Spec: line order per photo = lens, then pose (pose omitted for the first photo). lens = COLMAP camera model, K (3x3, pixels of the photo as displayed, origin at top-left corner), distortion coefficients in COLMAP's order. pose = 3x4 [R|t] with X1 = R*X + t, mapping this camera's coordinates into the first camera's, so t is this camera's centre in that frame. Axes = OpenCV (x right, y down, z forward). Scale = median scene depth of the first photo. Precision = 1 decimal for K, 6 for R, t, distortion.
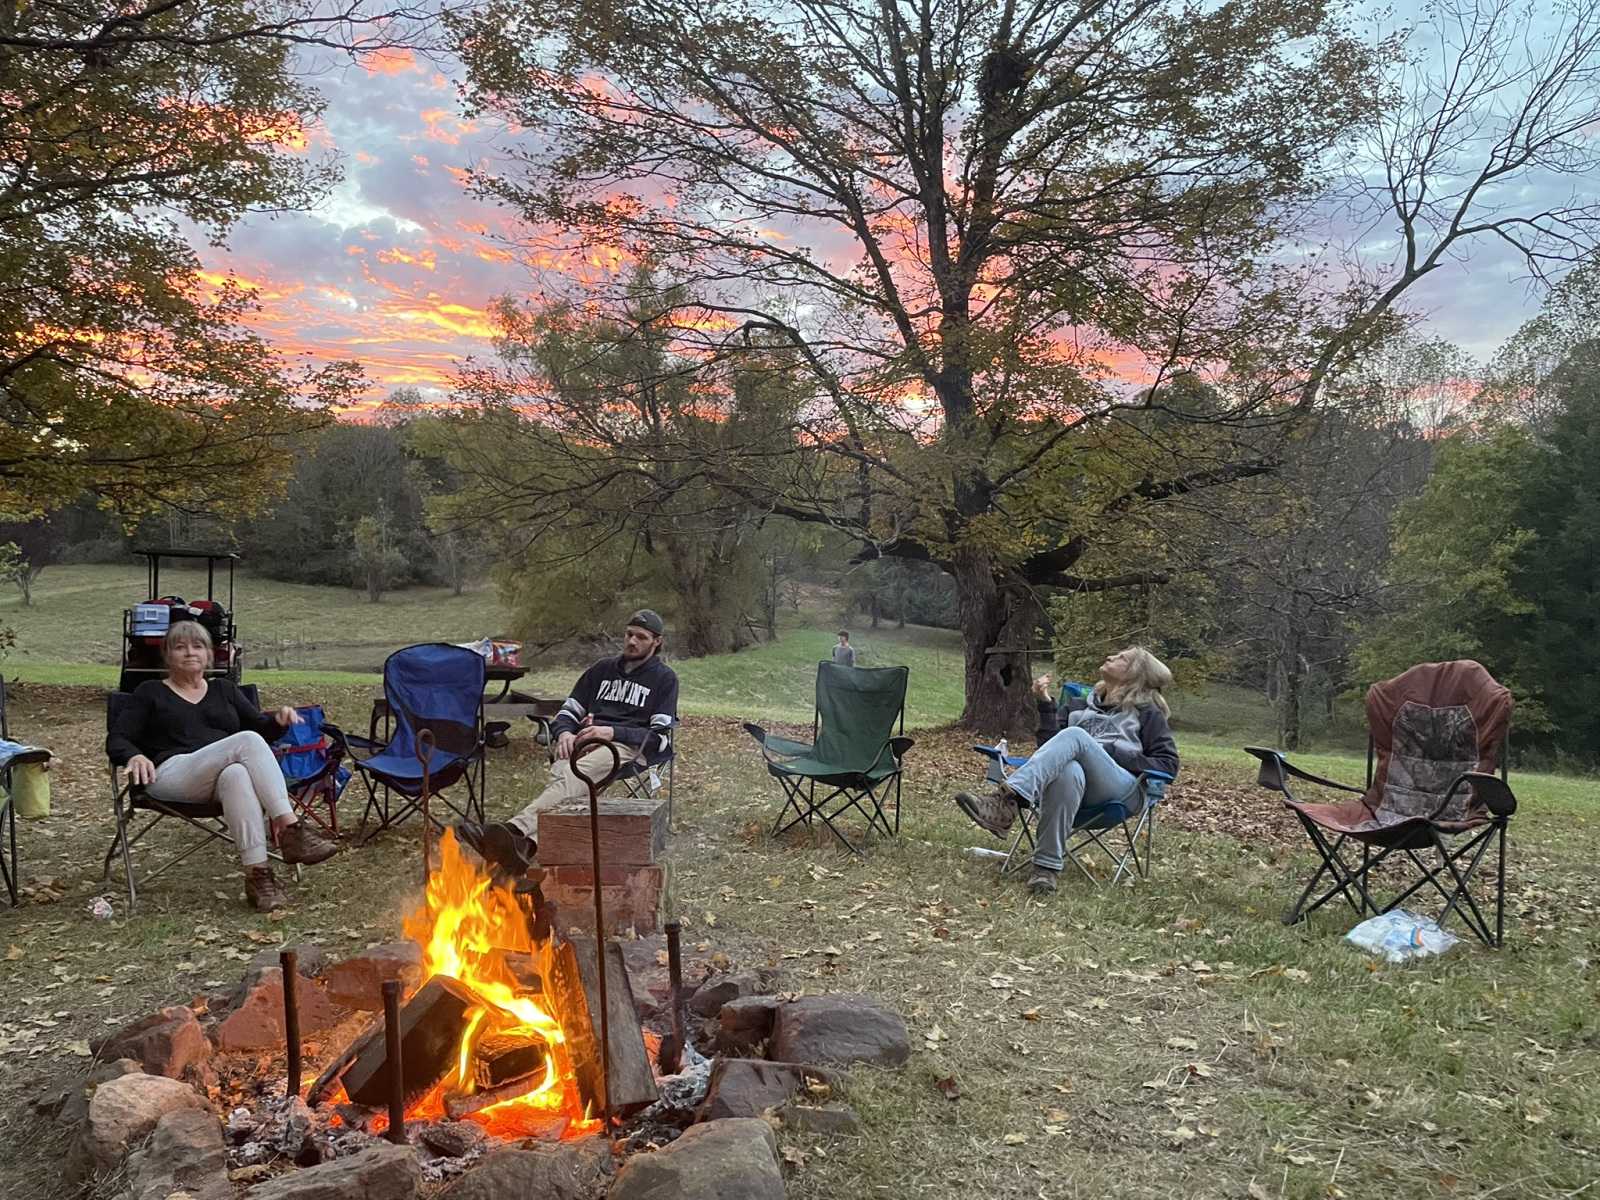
lens RADIAL K [[1212.5, 0, 787.5], [0, 1212.5, 584.5], [0, 0, 1]] dist [0.073198, -0.086446]
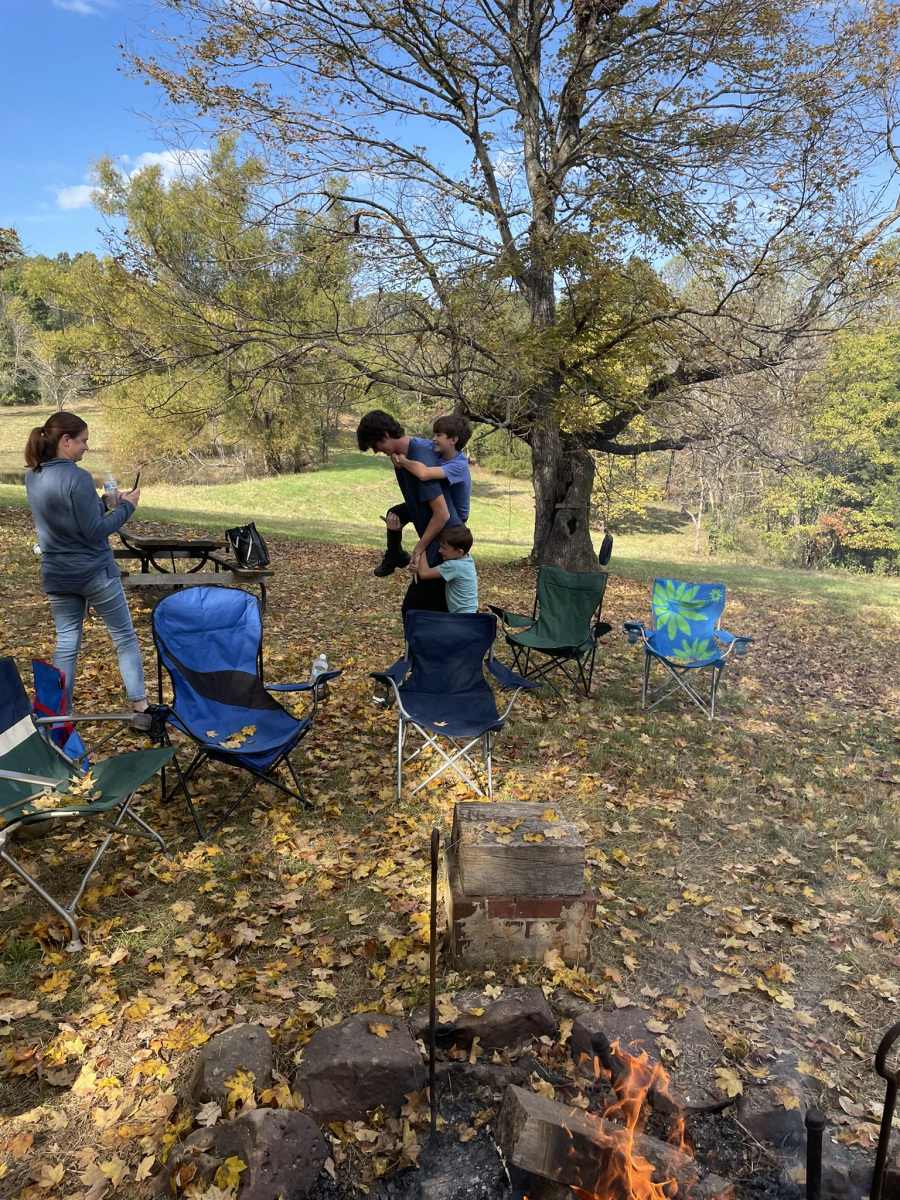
lens RADIAL K [[909.4, 0, 444.8], [0, 909.4, 590.4], [0, 0, 1]] dist [0.073198, -0.086446]
pose [[0.988480, 0.008225, 0.151128, -0.091394], [-0.037127, 0.981191, 0.189435, -0.033159], [-0.146727, -0.192864, 0.970193, 0.079462]]
